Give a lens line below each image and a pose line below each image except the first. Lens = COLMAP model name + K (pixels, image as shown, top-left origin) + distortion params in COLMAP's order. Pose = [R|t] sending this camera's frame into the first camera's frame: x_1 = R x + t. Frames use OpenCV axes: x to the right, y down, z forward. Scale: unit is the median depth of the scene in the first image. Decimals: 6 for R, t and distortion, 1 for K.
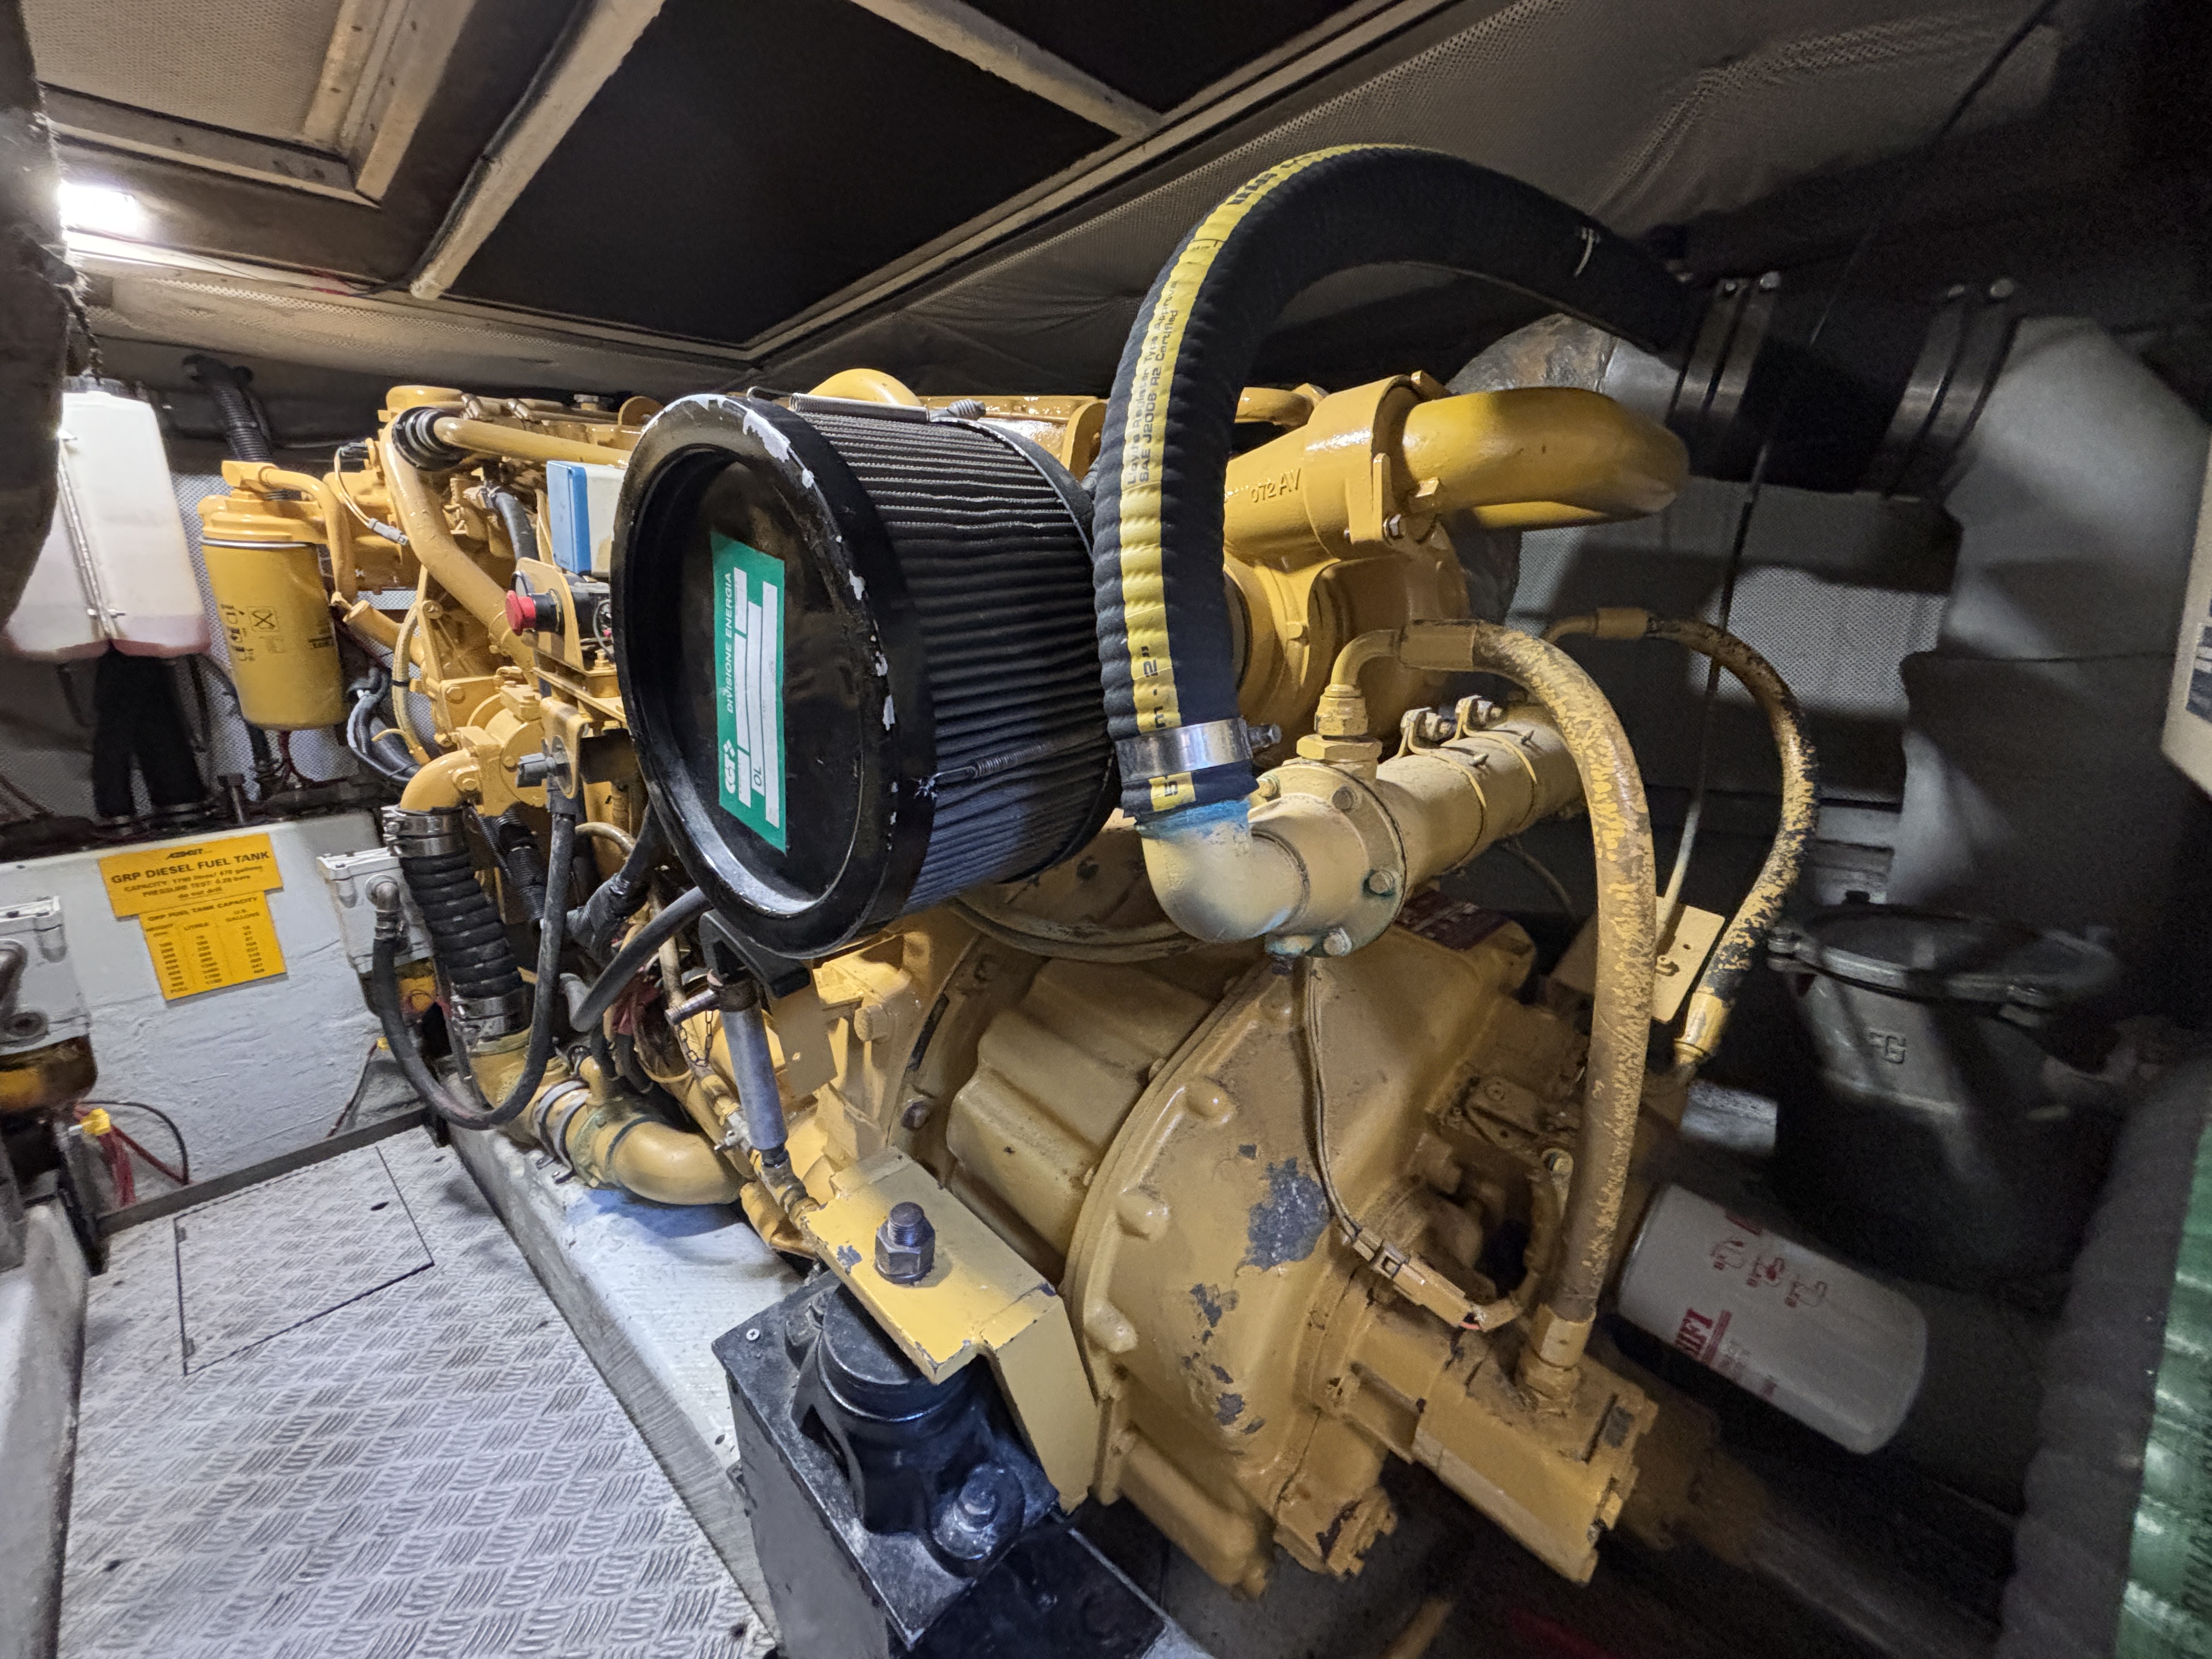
lens RADIAL K [[892.3, 0, 1104.7], [0, 892.3, 824.2], [0, 0, 1]] dist [0.002088, -0.000221]
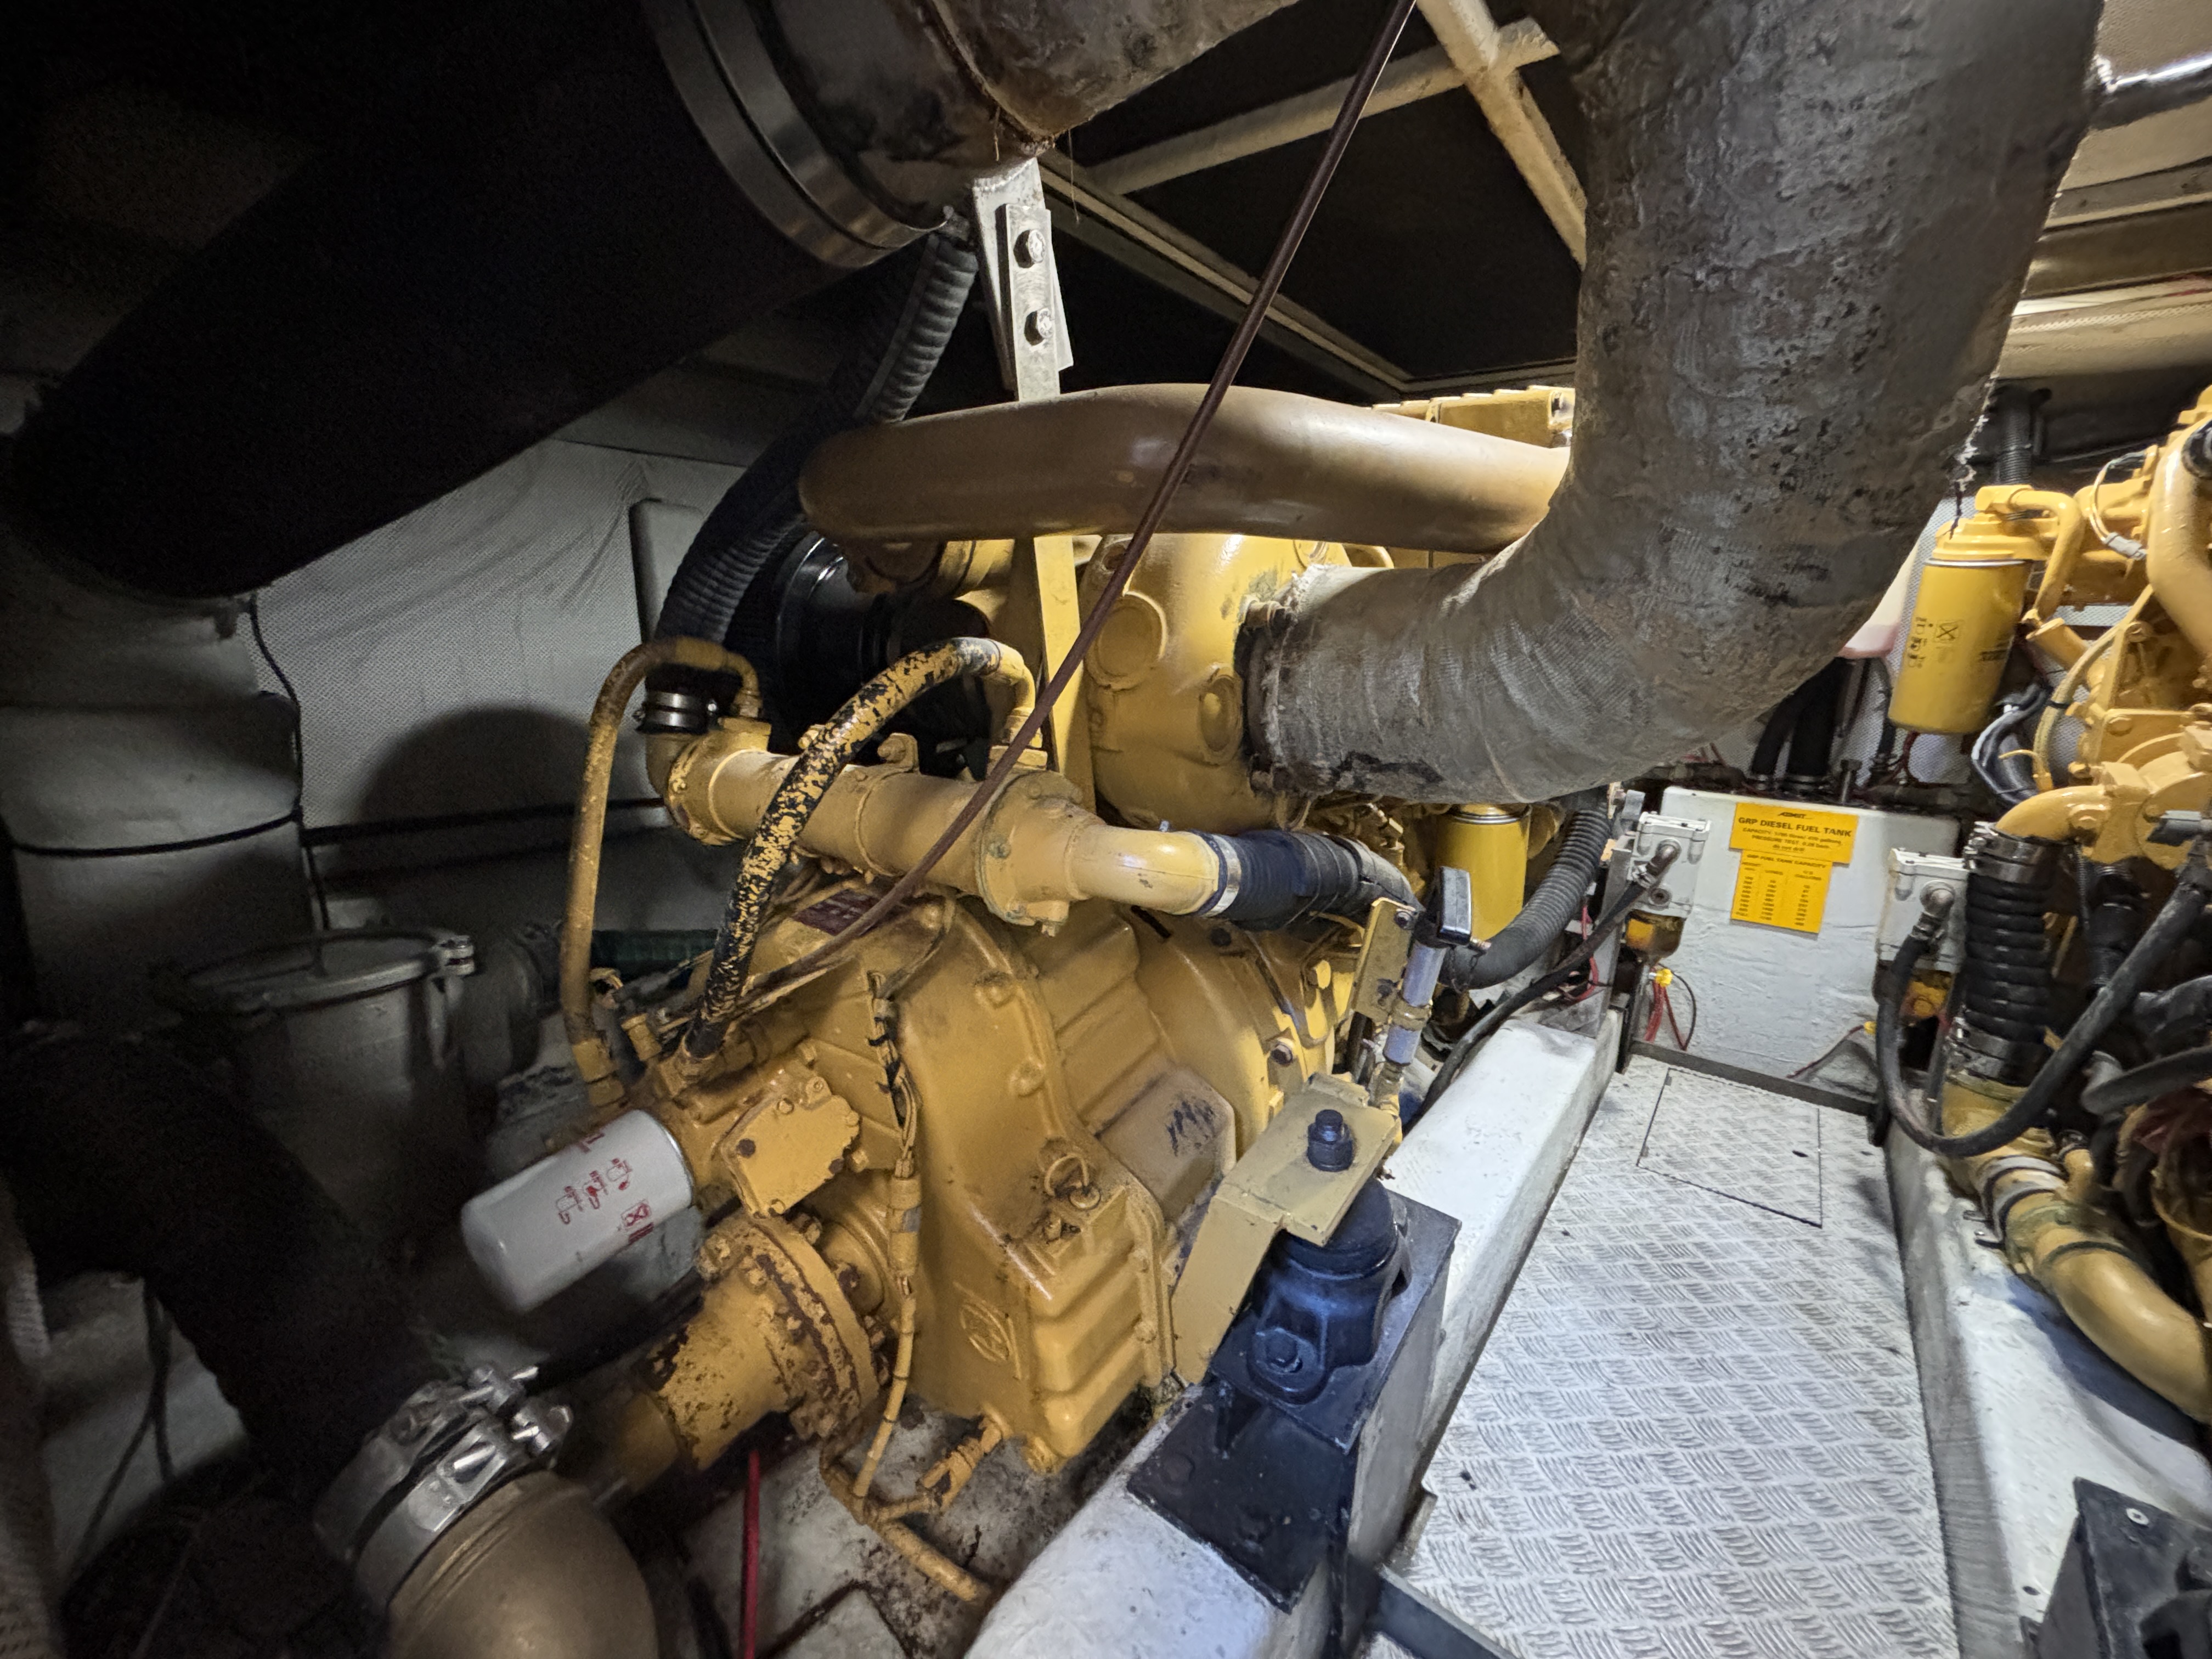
lens RADIAL K [[892.3, 0, 1097.6], [0, 892.3, 826.2], [0, 0, 1]] dist [0.002088, -0.000221]
pose [[0.089335, 0.265266, -0.960028, 0.099379], [-0.253984, 0.938083, 0.235568, 0.001247], [0.963074, 0.222787, 0.151177, -0.142728]]
